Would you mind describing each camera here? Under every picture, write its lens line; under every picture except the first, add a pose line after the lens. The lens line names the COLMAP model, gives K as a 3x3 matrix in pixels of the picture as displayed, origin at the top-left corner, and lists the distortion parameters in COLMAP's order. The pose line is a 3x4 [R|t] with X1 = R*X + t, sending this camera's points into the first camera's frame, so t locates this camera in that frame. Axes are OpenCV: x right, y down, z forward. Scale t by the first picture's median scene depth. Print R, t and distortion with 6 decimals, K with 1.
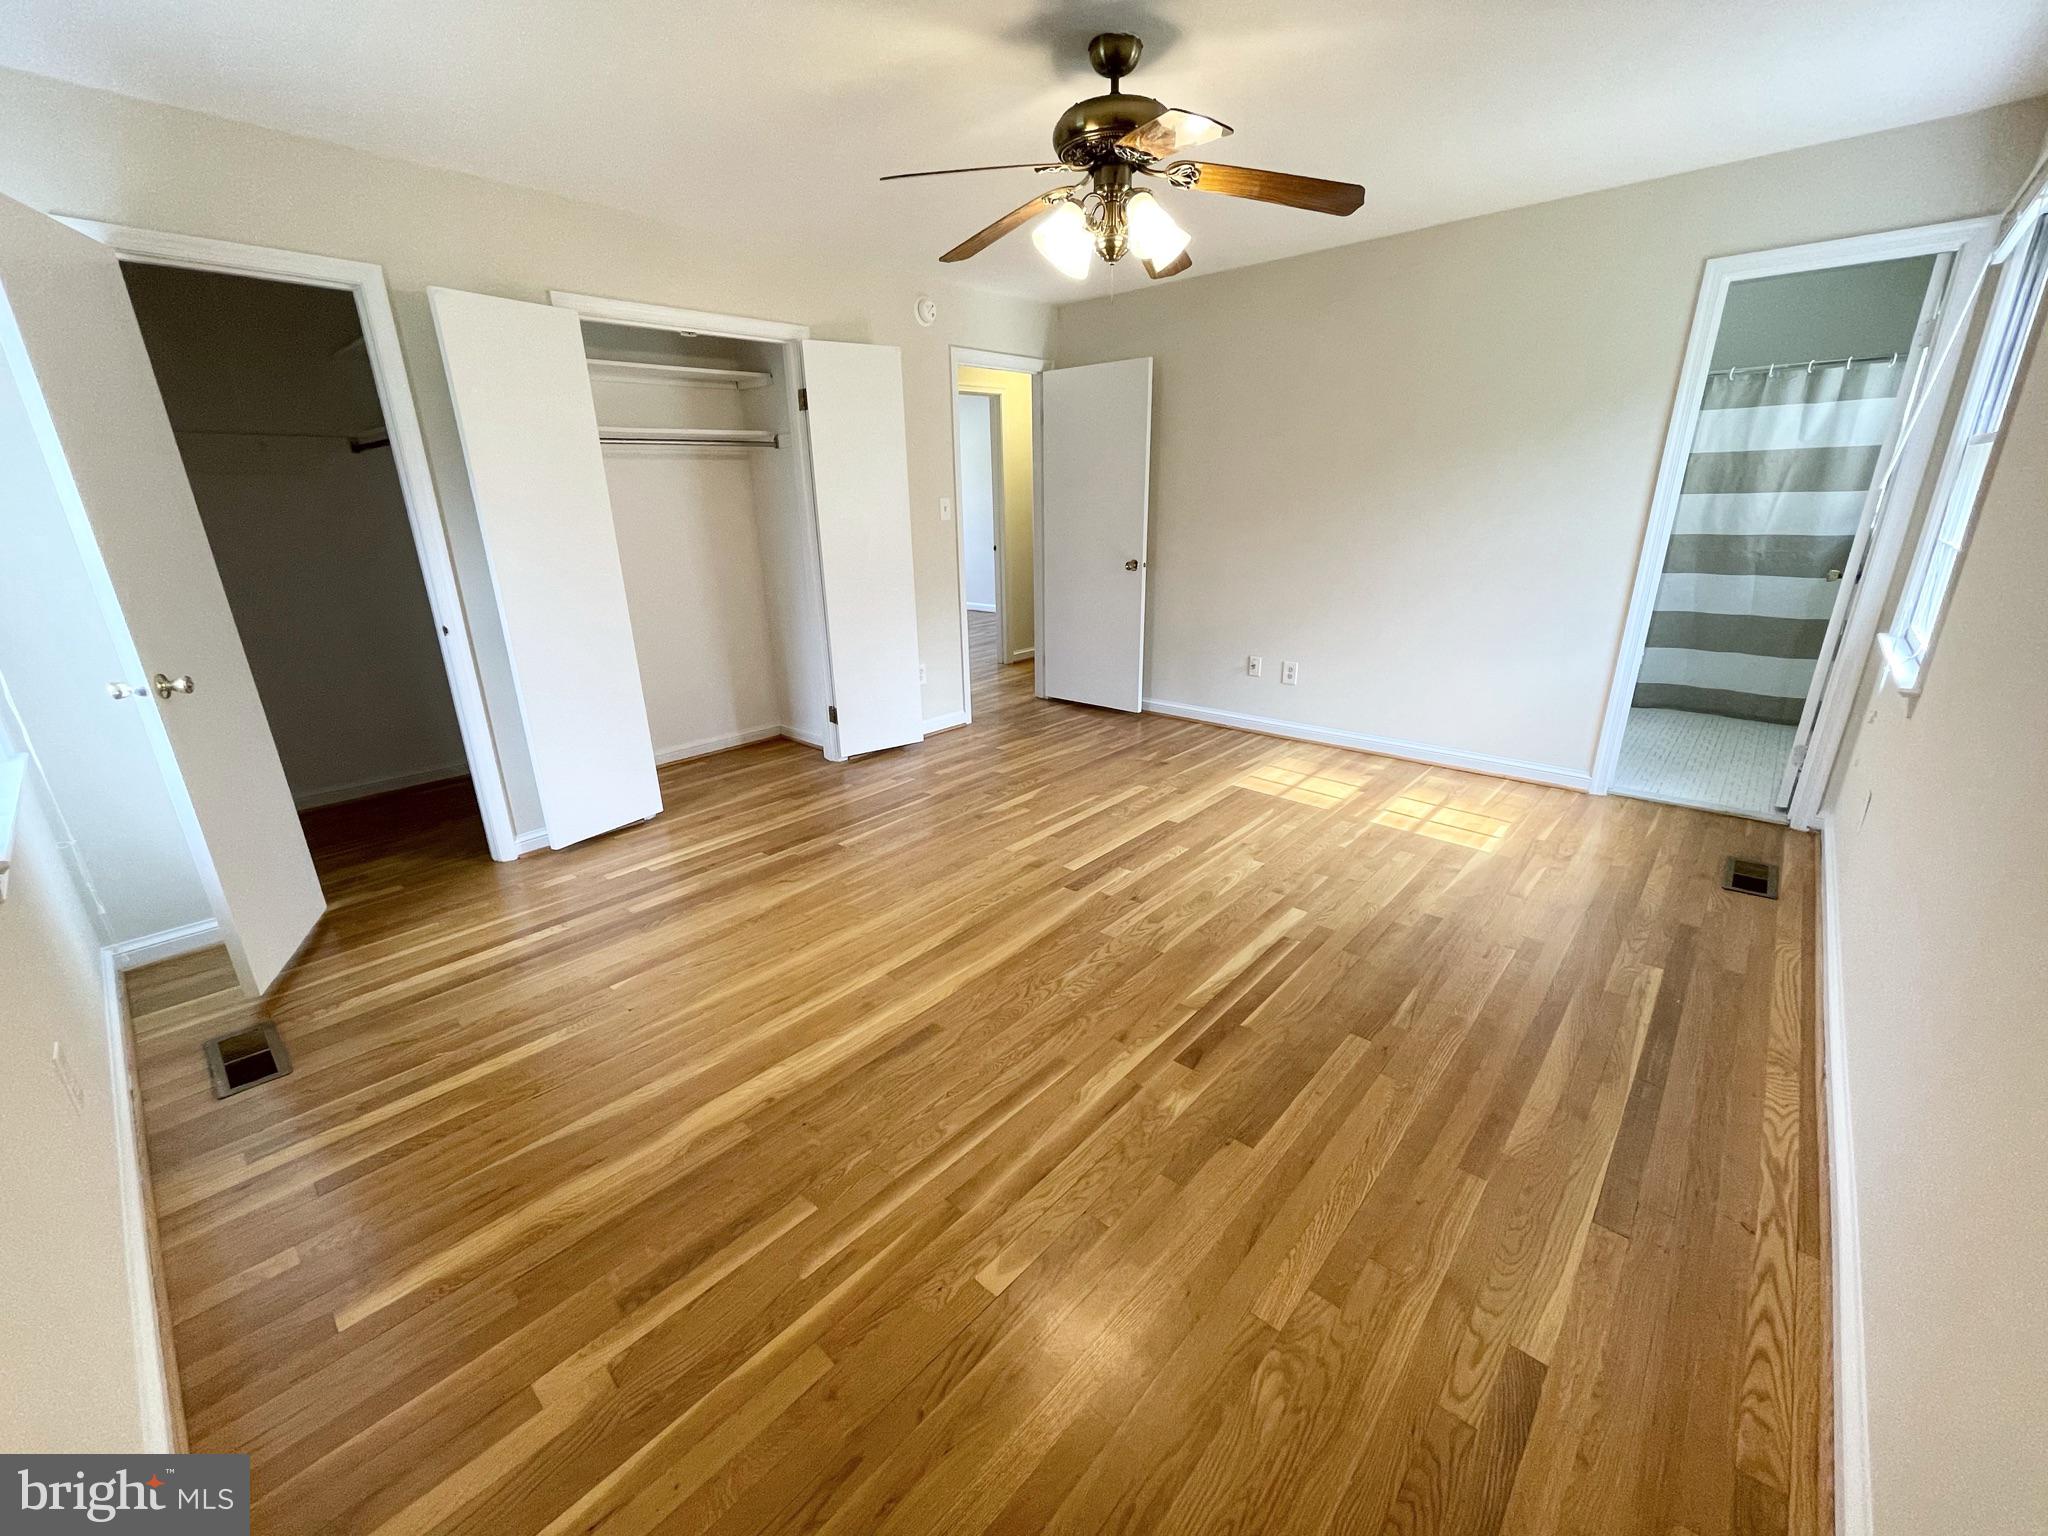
lens RADIAL K [[831.7, 0, 1017.3], [0, 831.7, 779.5], [0, 0, 1]] dist [-0.001223, 0.001035]
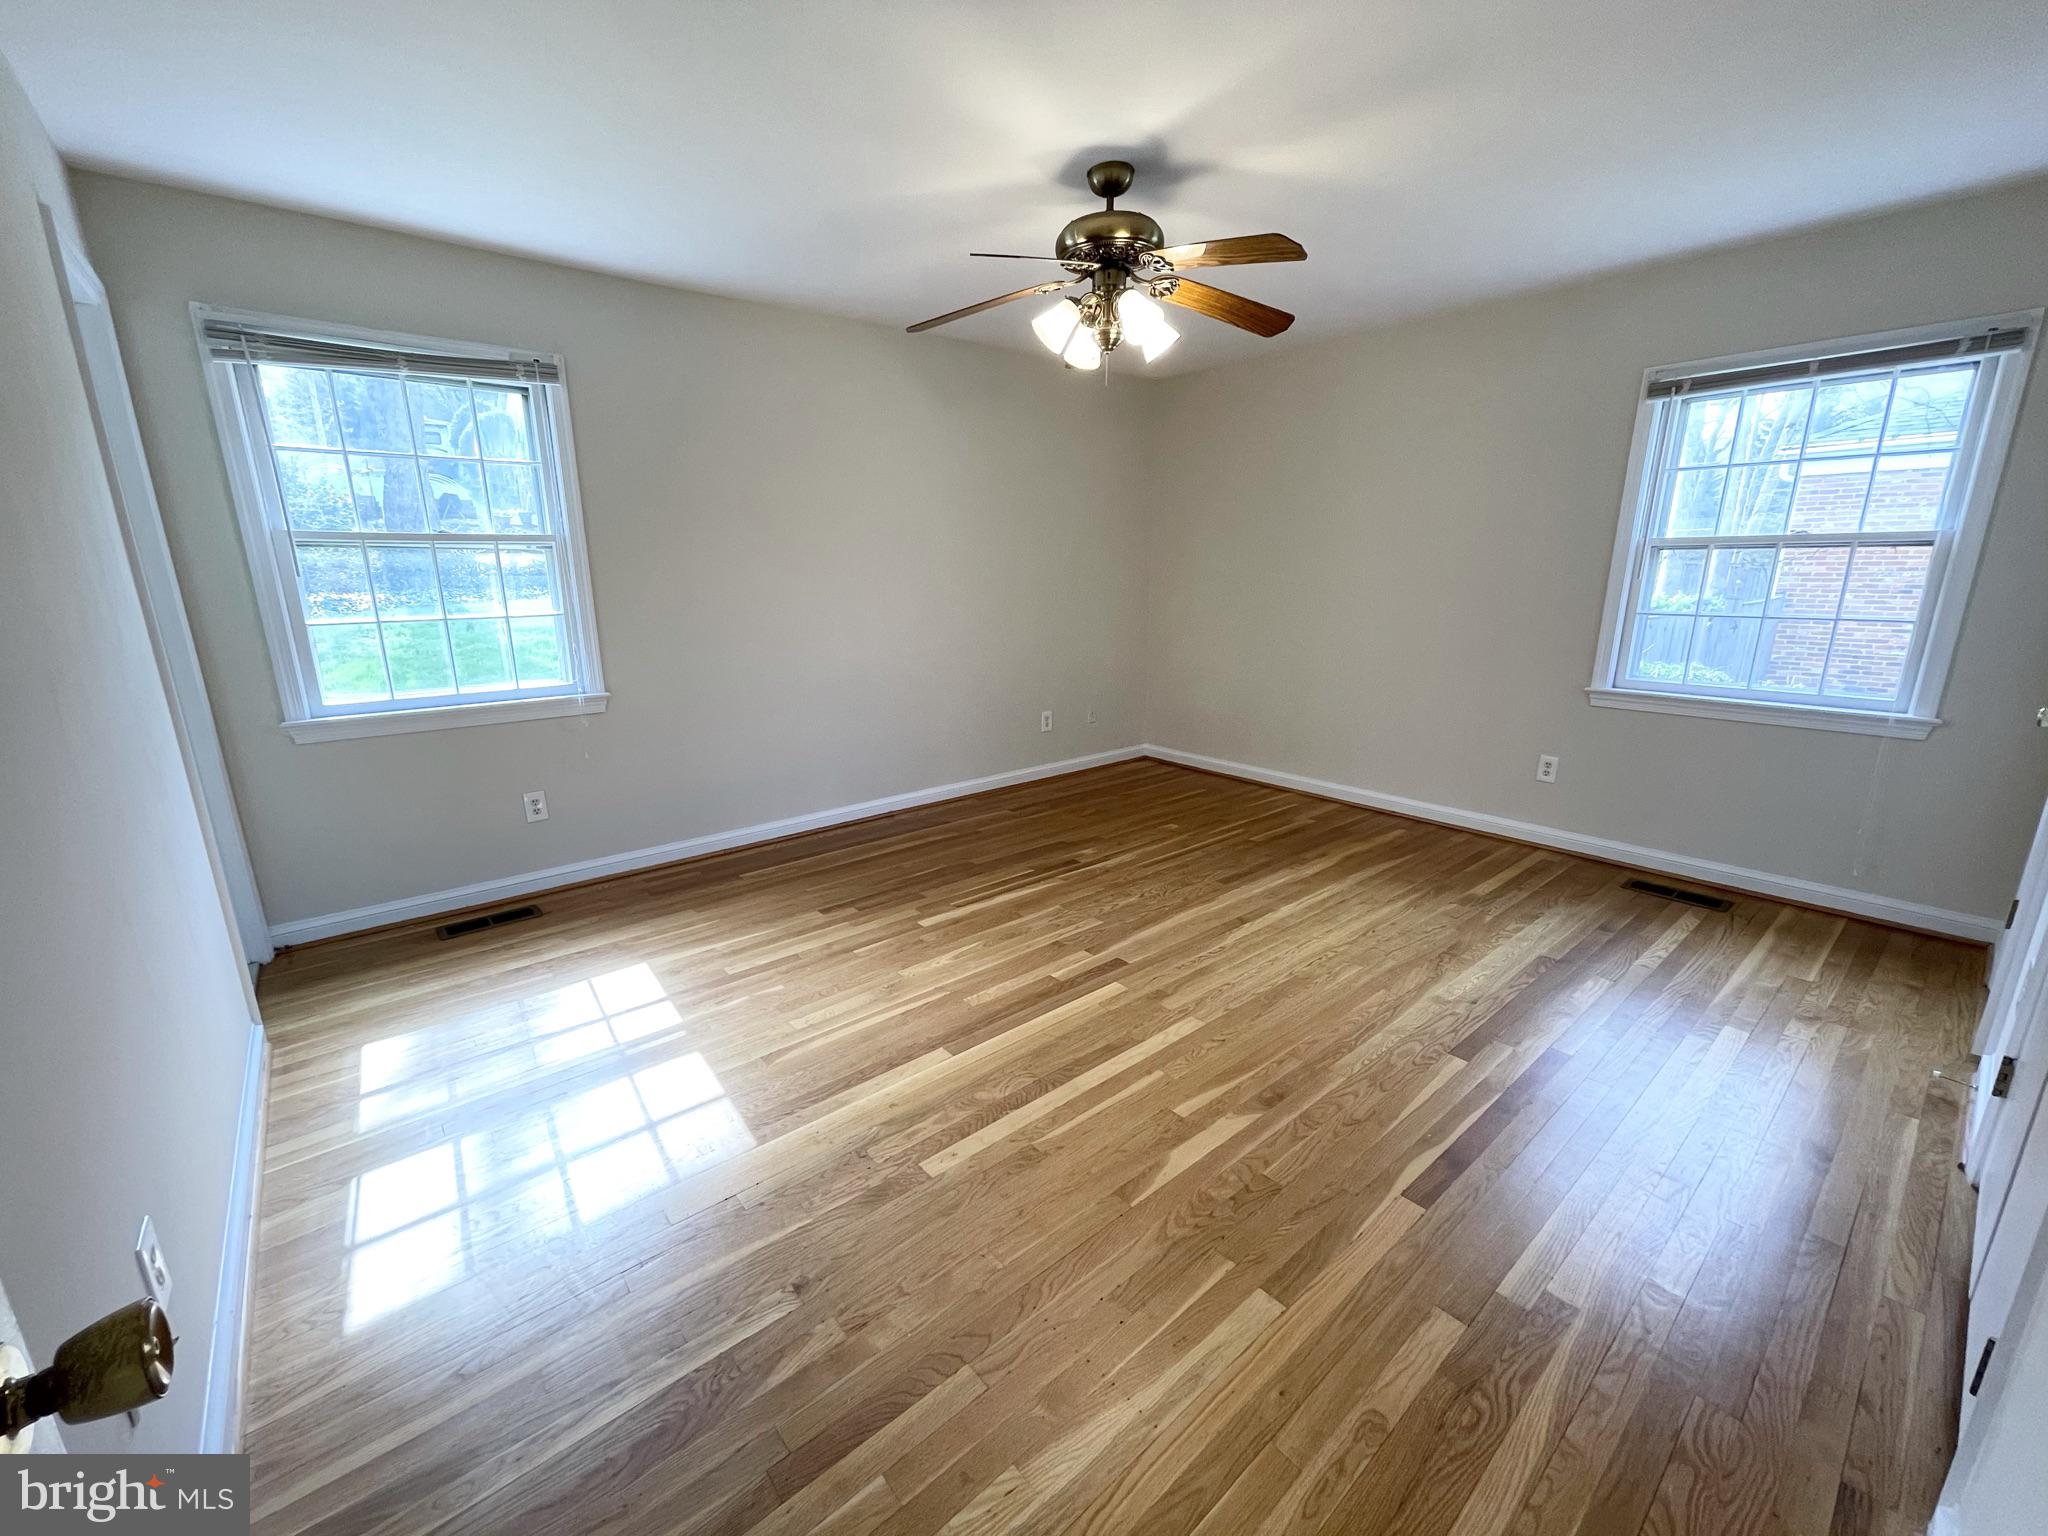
lens RADIAL K [[831.7, 0, 1017.3], [0, 831.7, 779.5], [0, 0, 1]] dist [-0.001223, 0.001035]
pose [[-0.990142, -0.002570, 0.140047, 0.060345], [0.074488, 0.837072, 0.541998, -0.662851], [-0.118622, 0.547086, -0.828629, 1.983536]]
